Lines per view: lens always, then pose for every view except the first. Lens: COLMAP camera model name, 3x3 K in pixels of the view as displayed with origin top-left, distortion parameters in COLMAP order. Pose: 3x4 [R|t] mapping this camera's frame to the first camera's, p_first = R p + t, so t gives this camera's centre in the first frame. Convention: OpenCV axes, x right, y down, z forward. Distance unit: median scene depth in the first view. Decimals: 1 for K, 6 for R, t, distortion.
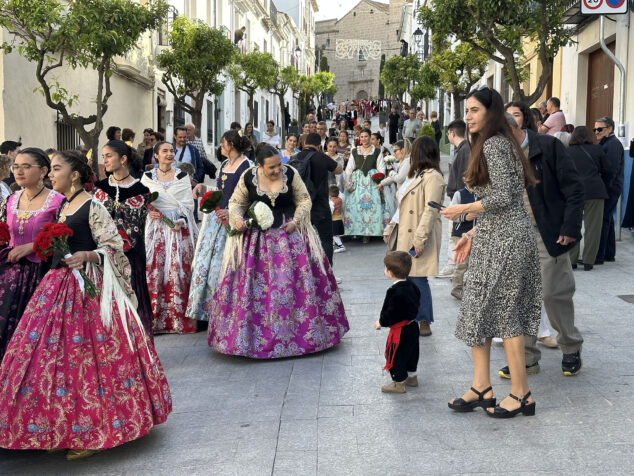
lens RADIAL K [[885.5, 0, 313.2], [0, 885.5, 244.8], [0, 0, 1]] dist [0.101531, 0.000000]
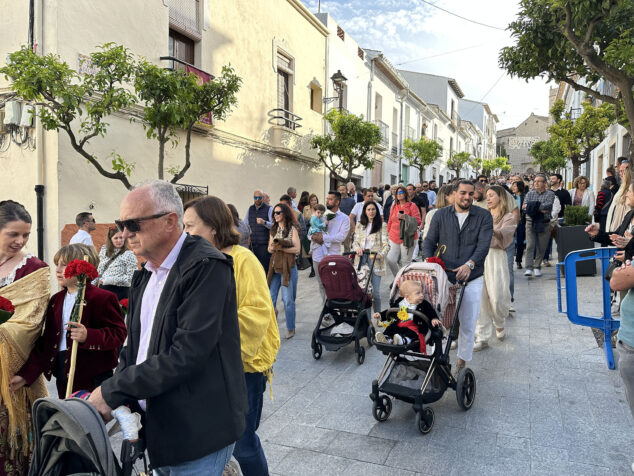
lens RADIAL K [[440.7, 0, 319.4], [0, 440.7, 239.0], [0, 0, 1]] dist [0.058694, -0.070006]
pose [[0.921445, 0.023722, -0.387784, 0.105801], [-0.034371, 0.999198, -0.020547, -0.057058], [0.386985, 0.032261, 0.921521, 0.450998]]
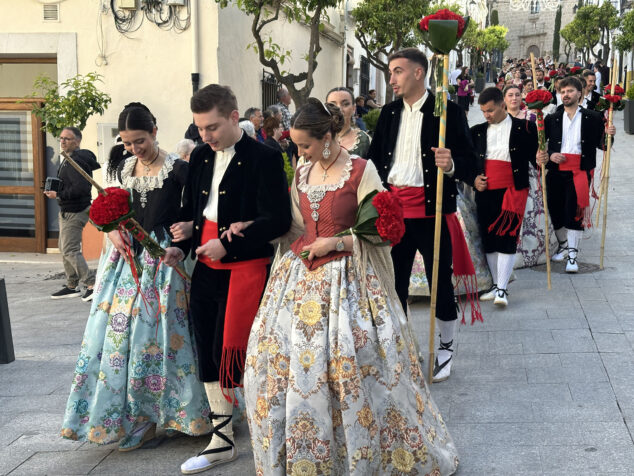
lens RADIAL K [[885.5, 0, 297.2], [0, 885.5, 248.4], [0, 0, 1]] dist [0.101531, 0.000000]
pose [[0.982348, 0.022246, -0.185734, -0.057407], [-0.013516, 0.998749, 0.048135, -0.003353], [0.186572, -0.044775, 0.981420, 0.052349]]
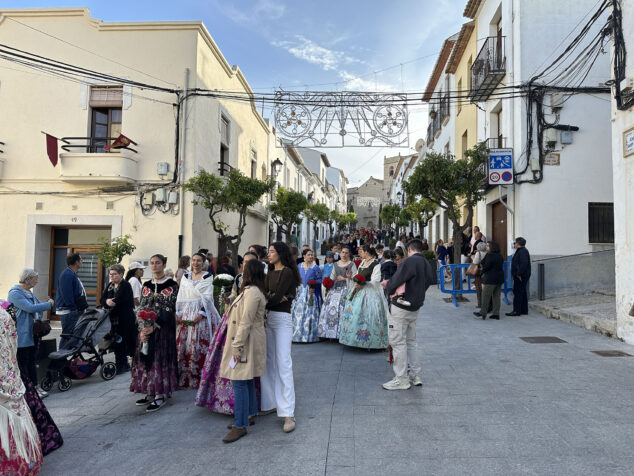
lens RADIAL K [[440.7, 0, 311.9], [0, 440.7, 246.8], [0, 0, 1]] dist [0.058694, -0.070006]
pose [[0.997106, 0.005431, -0.075827, -0.003617], [-0.014042, 0.993440, -0.113492, -0.008273], [0.074713, 0.114228, 0.990641, 0.034920]]
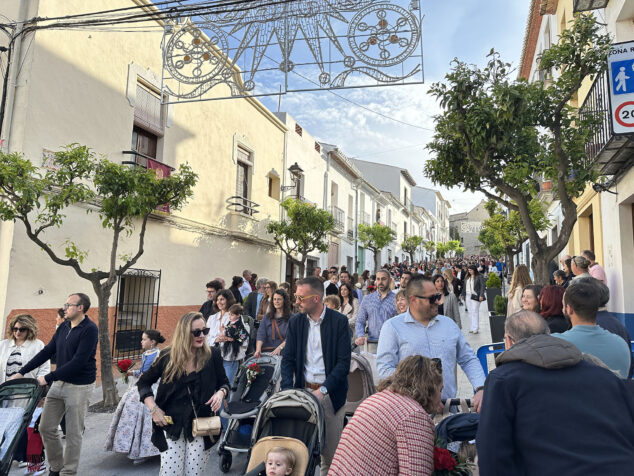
lens RADIAL K [[440.7, 0, 316.2], [0, 440.7, 244.6], [0, 0, 1]] dist [0.058694, -0.070006]
pose [[0.948211, -0.018627, -0.317096, 0.130201], [-0.041806, 0.982277, -0.182711, -0.065937], [0.314879, 0.186505, 0.930627, 0.431804]]
